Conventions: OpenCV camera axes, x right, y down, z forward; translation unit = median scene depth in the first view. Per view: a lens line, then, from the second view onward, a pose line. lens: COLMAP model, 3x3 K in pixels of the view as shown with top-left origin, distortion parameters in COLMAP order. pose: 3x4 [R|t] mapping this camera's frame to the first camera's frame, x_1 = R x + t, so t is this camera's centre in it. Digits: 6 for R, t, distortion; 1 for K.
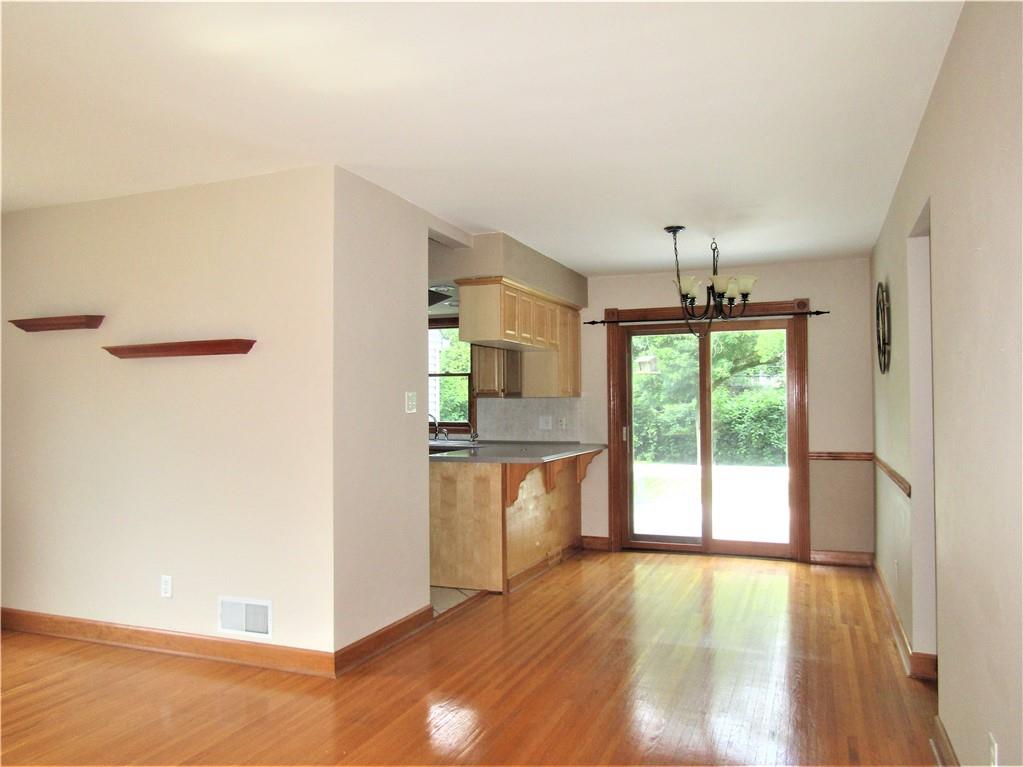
lens RADIAL K [[761.2, 0, 511.5], [0, 761.2, 383.5], [0, 0, 1]] dist [-0.003922, -0.000486]
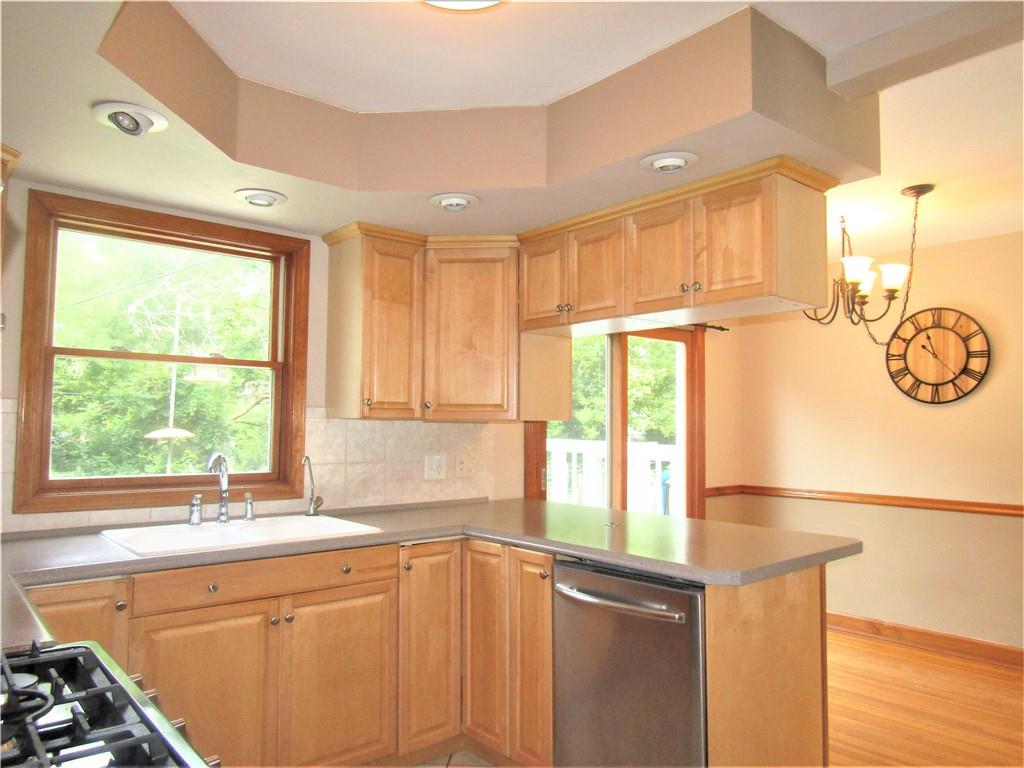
lens RADIAL K [[723.5, 0, 518.8], [0, 723.5, 382.9], [0, 0, 1]] dist [-0.011884, 0.002219]
pose [[0.457156, 0.059513, 0.887393, -0.365803], [-0.033338, 0.998204, -0.049770, 0.015378], [-0.888761, -0.006831, 0.458319, 0.685221]]
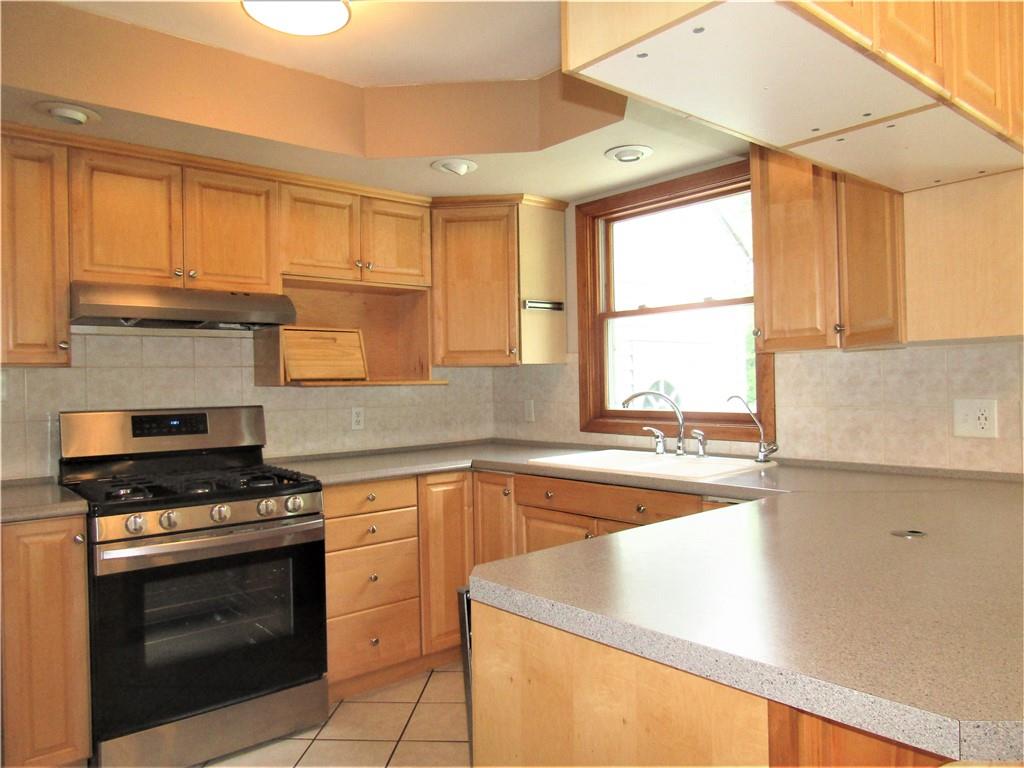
lens RADIAL K [[723.5, 0, 518.8], [0, 723.5, 382.9], [0, 0, 1]] dist [-0.011884, 0.002219]
pose [[0.893226, -0.015864, -0.449327, 0.005630], [0.032700, 0.999023, 0.029734, 0.018465], [0.448416, -0.041252, 0.892872, 0.591984]]
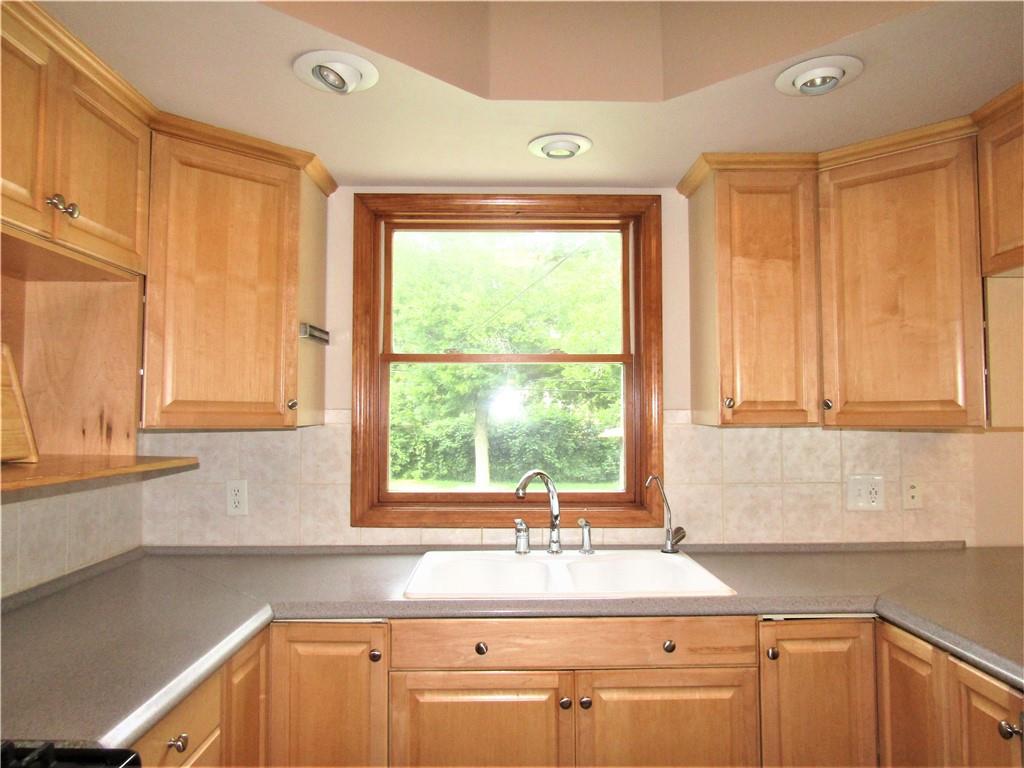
lens RADIAL K [[723.5, 0, 518.8], [0, 723.5, 382.9], [0, 0, 1]] dist [-0.011884, 0.002219]
pose [[0.922220, 0.020165, 0.386139, -0.233195], [-0.013022, 0.999692, -0.021106, 0.008167], [-0.386445, 0.014437, 0.922199, 0.712535]]
